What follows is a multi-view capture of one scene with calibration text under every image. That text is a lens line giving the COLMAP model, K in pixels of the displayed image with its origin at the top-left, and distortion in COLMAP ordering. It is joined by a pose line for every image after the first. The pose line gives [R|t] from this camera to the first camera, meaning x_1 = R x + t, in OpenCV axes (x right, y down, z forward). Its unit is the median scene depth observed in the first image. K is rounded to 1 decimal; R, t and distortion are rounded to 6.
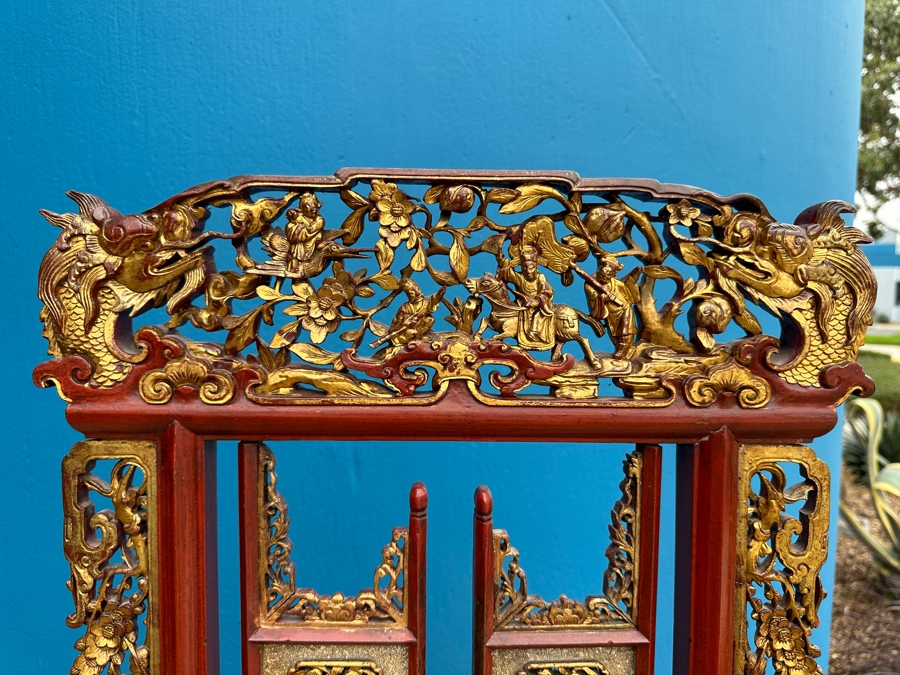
lens RADIAL K [[648.0, 0, 449.9], [0, 648.0, 332.8], [0, 0, 1]] dist [0.014777, -0.035638]
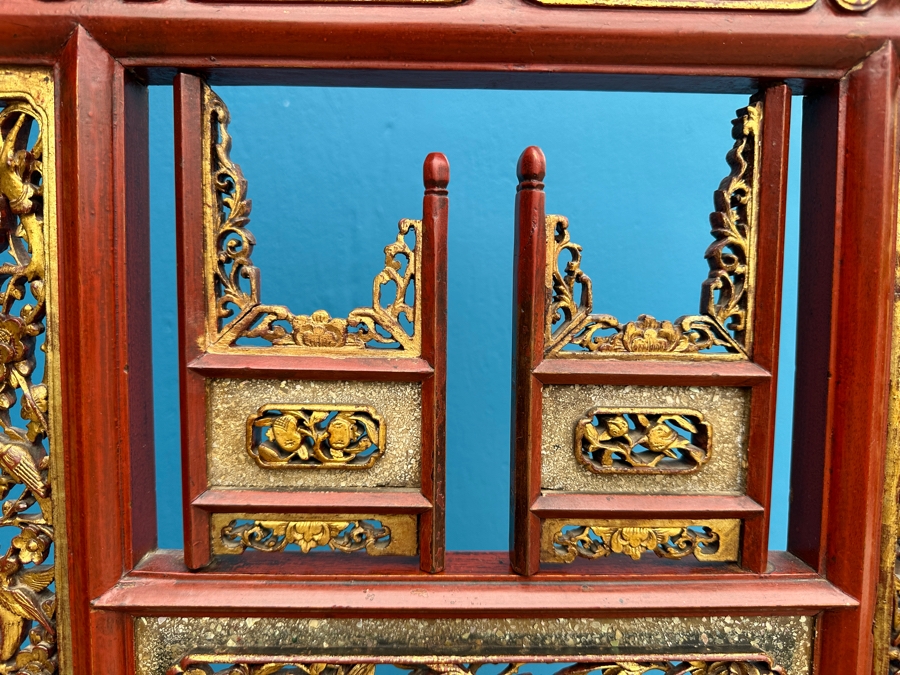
lens RADIAL K [[648.0, 0, 455.5], [0, 648.0, 321.7], [0, 0, 1]] dist [0.014777, -0.035638]
pose [[0.999982, 0.004097, -0.004455, -0.024551], [-0.004049, 0.999934, 0.010754, 0.416572], [0.004499, -0.010736, 0.999932, 0.311324]]
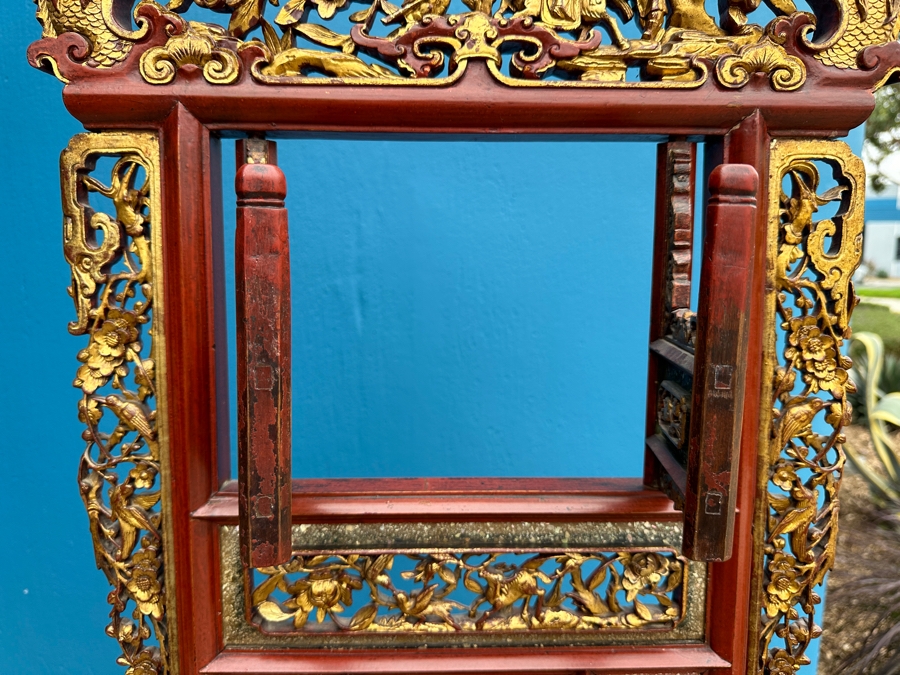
lens RADIAL K [[648.0, 0, 448.4], [0, 648.0, 322.4], [0, 0, 1]] dist [0.014777, -0.035638]
pose [[0.999994, -0.003259, 0.000719, -0.029360], [0.003225, 0.999040, 0.043693, 0.398171], [-0.000860, -0.043690, 0.999045, 0.038764]]
